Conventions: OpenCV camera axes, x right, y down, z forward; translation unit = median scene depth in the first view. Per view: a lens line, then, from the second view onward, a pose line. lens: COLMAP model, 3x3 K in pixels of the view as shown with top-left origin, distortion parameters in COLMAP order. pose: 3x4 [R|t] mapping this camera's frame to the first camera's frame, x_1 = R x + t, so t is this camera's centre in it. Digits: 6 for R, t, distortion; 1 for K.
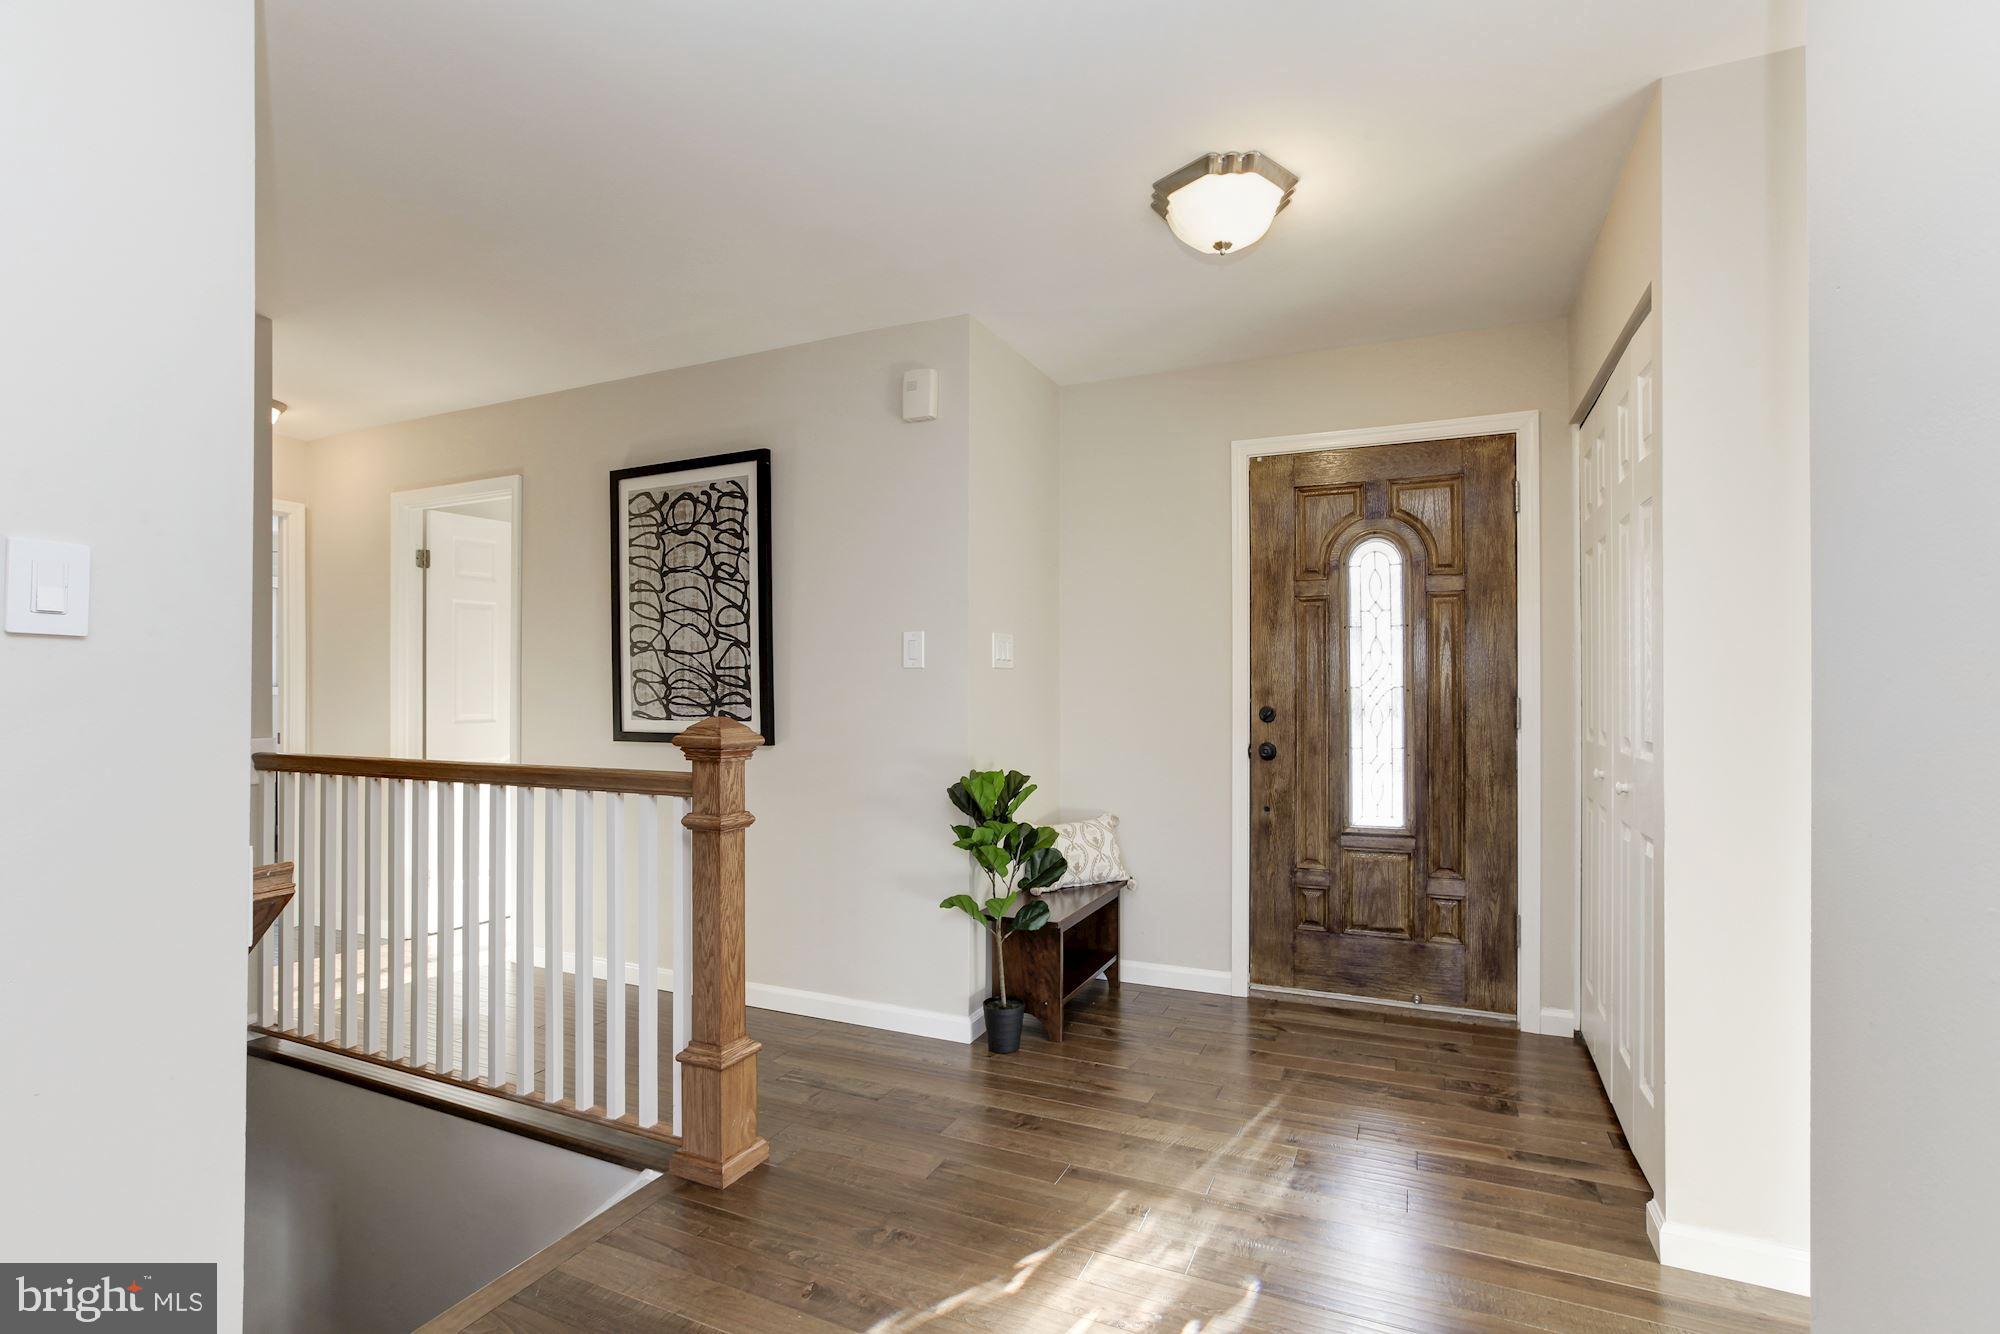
lens RADIAL K [[919.6, 0, 1007.1], [0, 919.6, 668.6], [0, 0, 1]] dist [-0.032193, 0.001645]
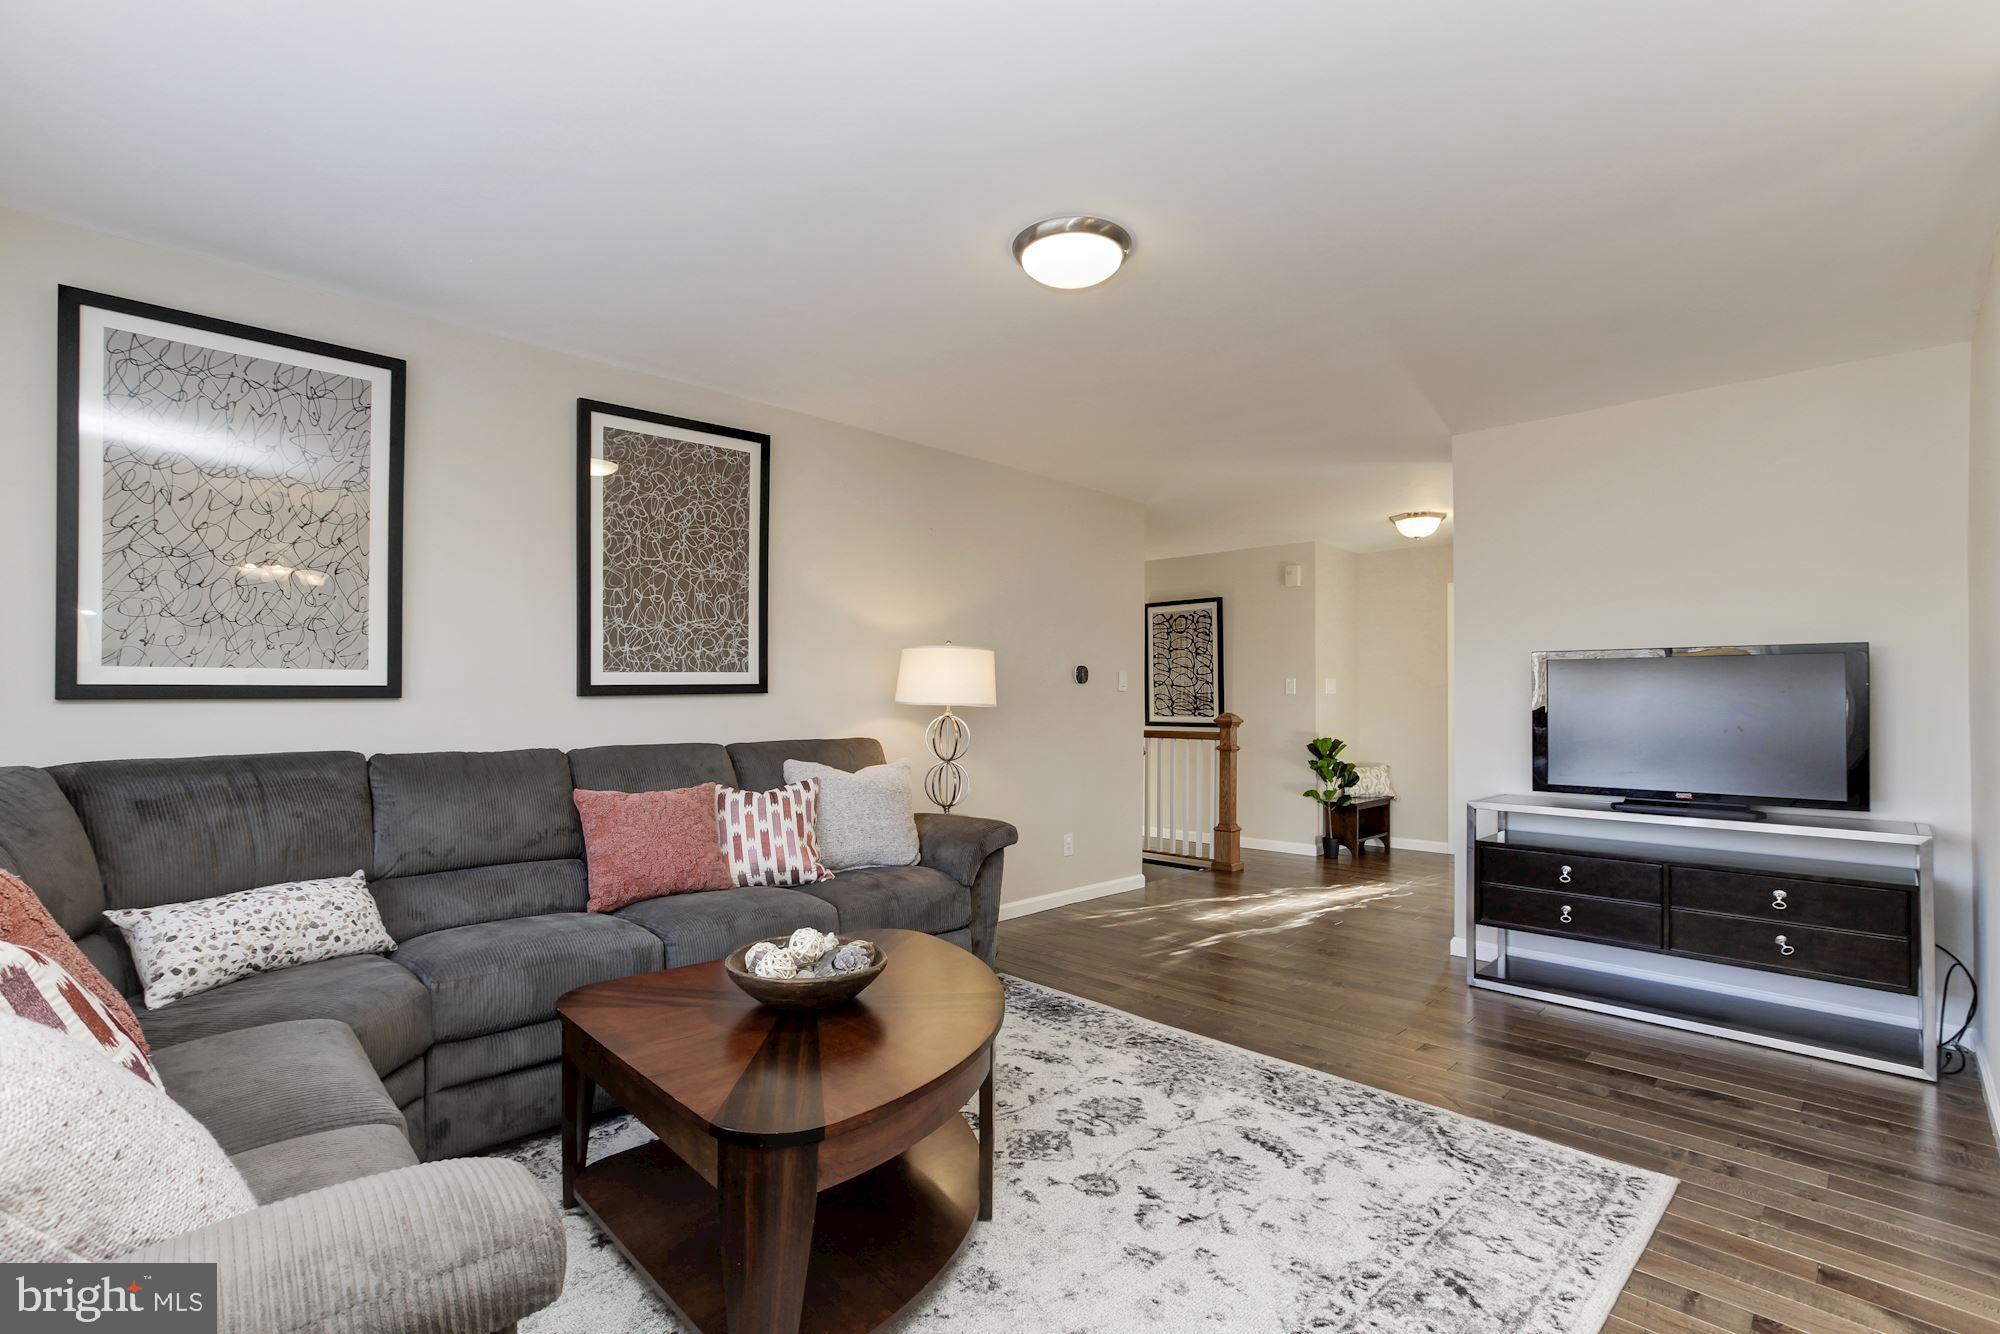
lens RADIAL K [[919.6, 0, 1006.8], [0, 919.6, 681.7], [0, 0, 1]] dist [-0.032193, 0.001645]
pose [[0.941747, -0.000439, -0.336322, 0.001832], [-0.000165, 0.999998, -0.001768, -0.025474], [0.336322, 0.001721, 0.941745, -1.313462]]
